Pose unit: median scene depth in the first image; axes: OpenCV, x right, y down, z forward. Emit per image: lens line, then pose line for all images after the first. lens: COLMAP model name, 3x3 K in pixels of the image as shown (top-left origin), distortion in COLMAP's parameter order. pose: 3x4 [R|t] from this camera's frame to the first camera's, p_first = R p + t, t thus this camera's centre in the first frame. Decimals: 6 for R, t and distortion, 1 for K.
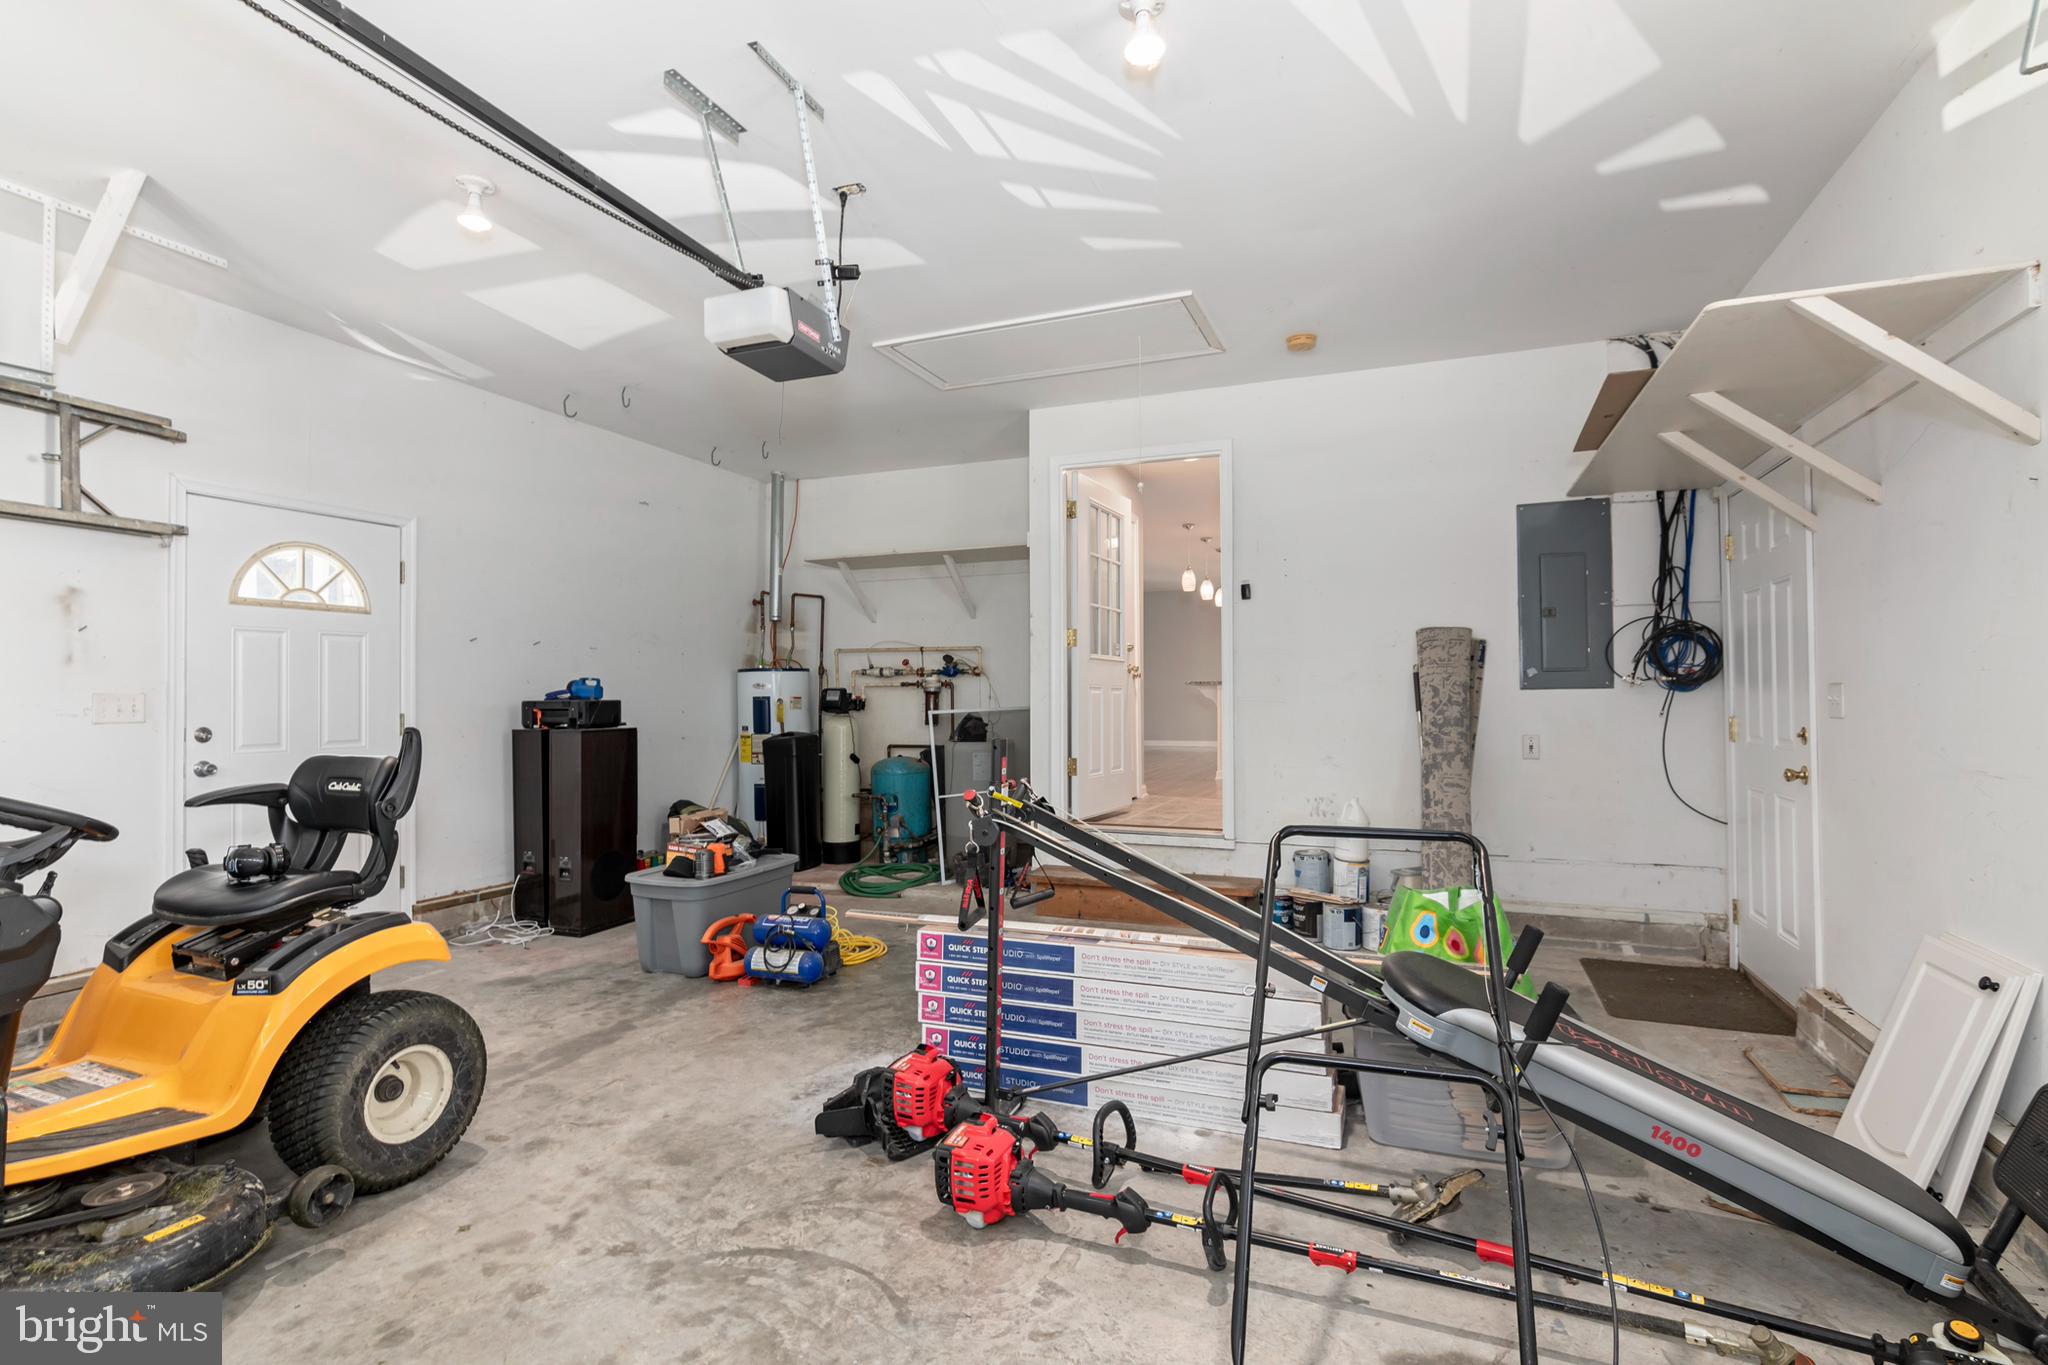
lens RADIAL K [[1020.0, 0, 1003.7], [0, 1020.0, 681.7], [0, 0, 1]] dist [0.001682, -0.000063]
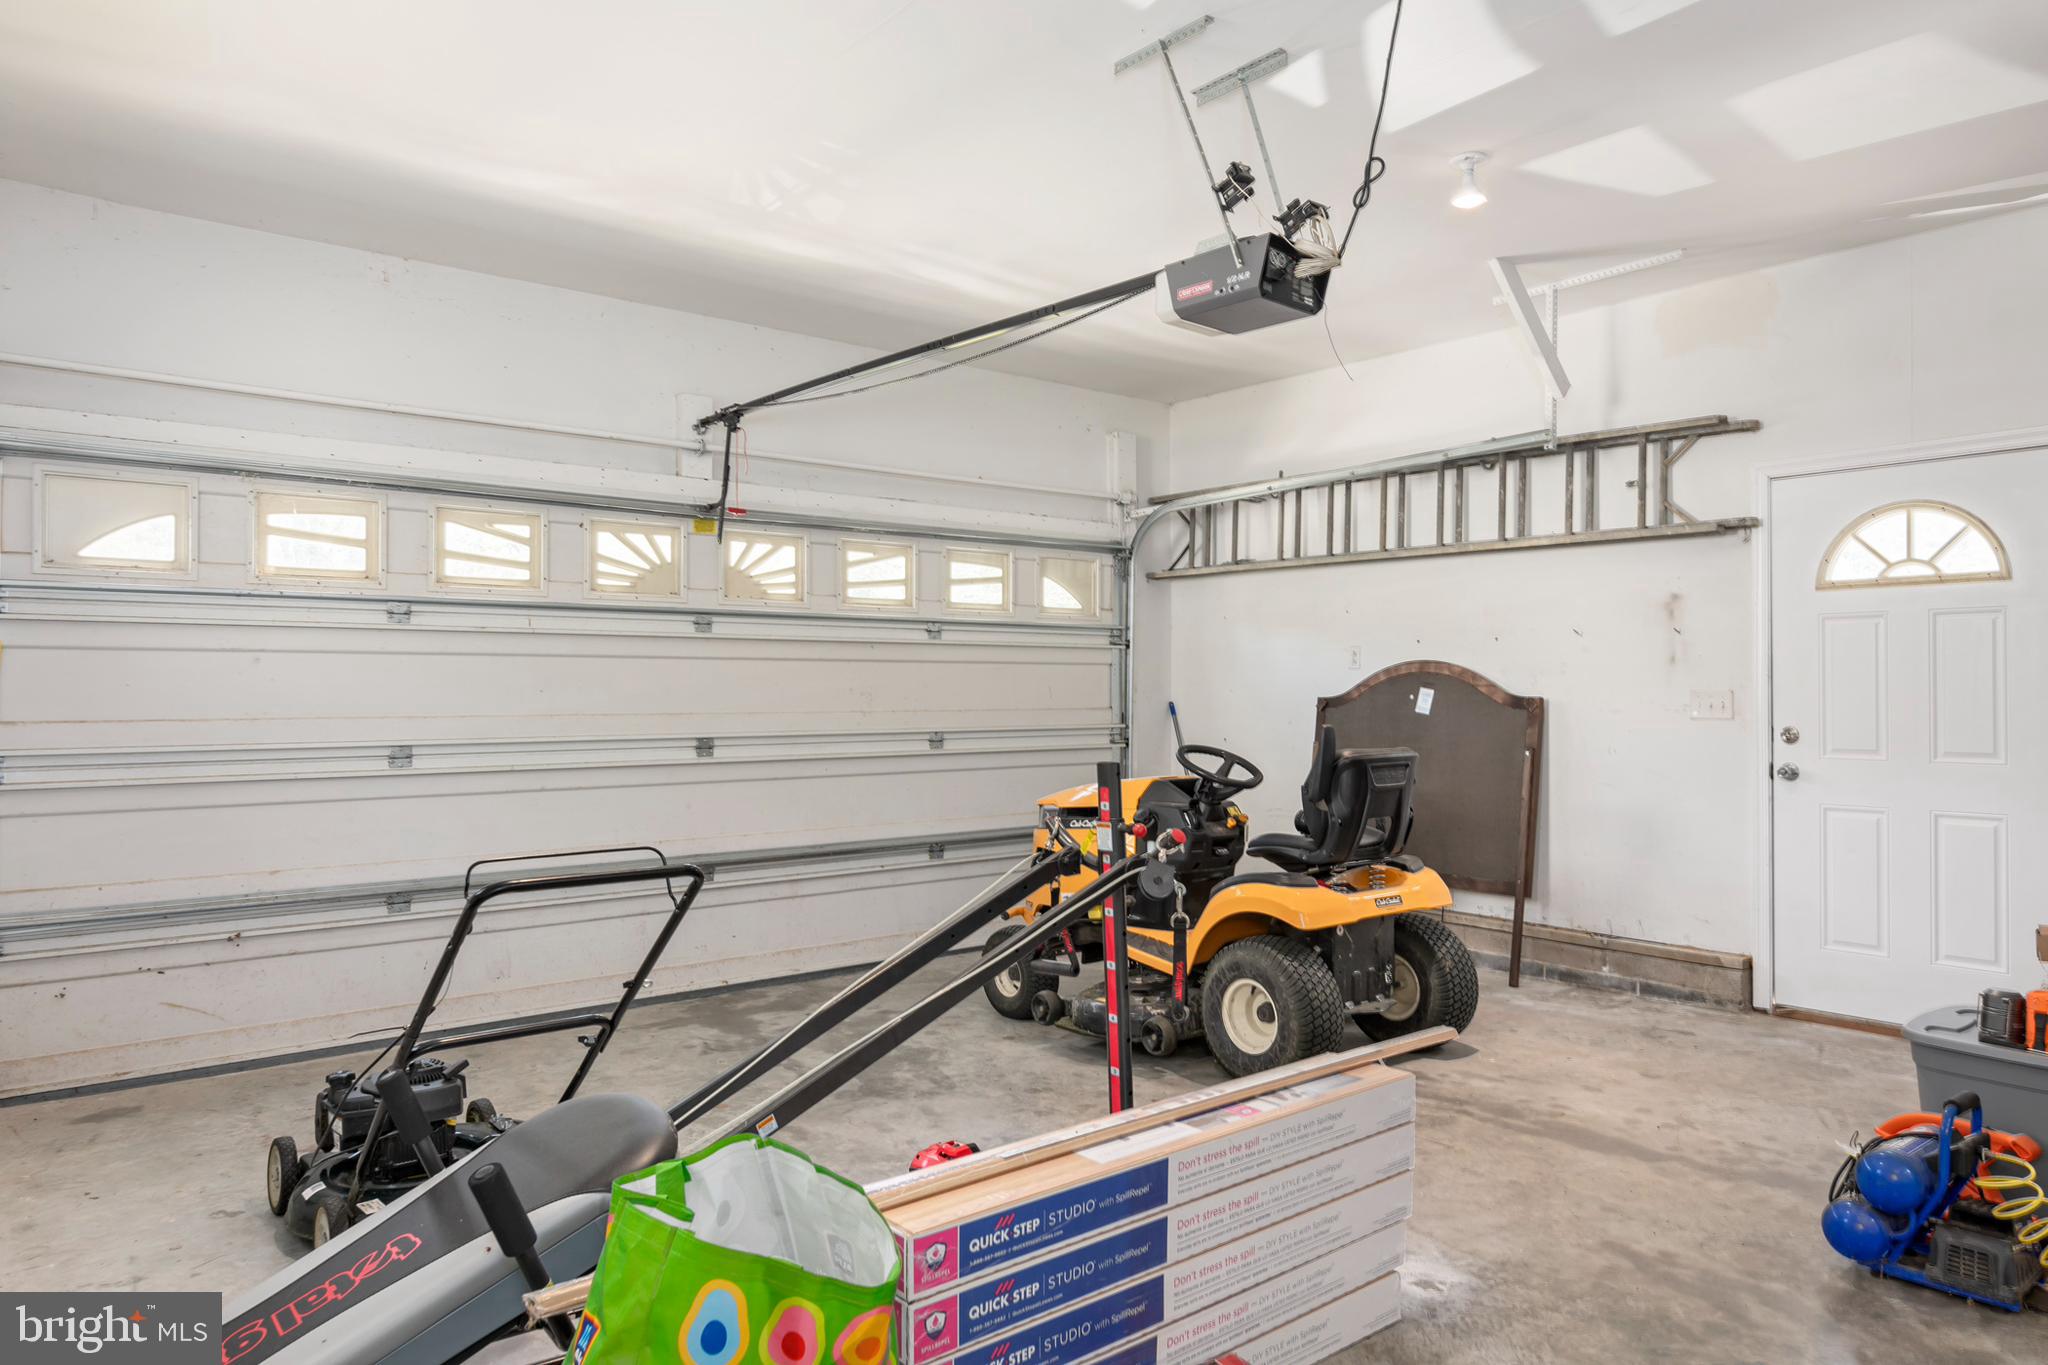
lens RADIAL K [[1447.8, 0, 1093.2], [0, 1447.8, 655.3], [0, 0, 1]] dist [0.003242, -0.004871]
pose [[-0.489150, -0.015455, -0.872063, 0.695828], [0.014185, 0.999570, -0.025671, 0.004509], [0.872084, -0.024927, -0.488720, 1.123509]]
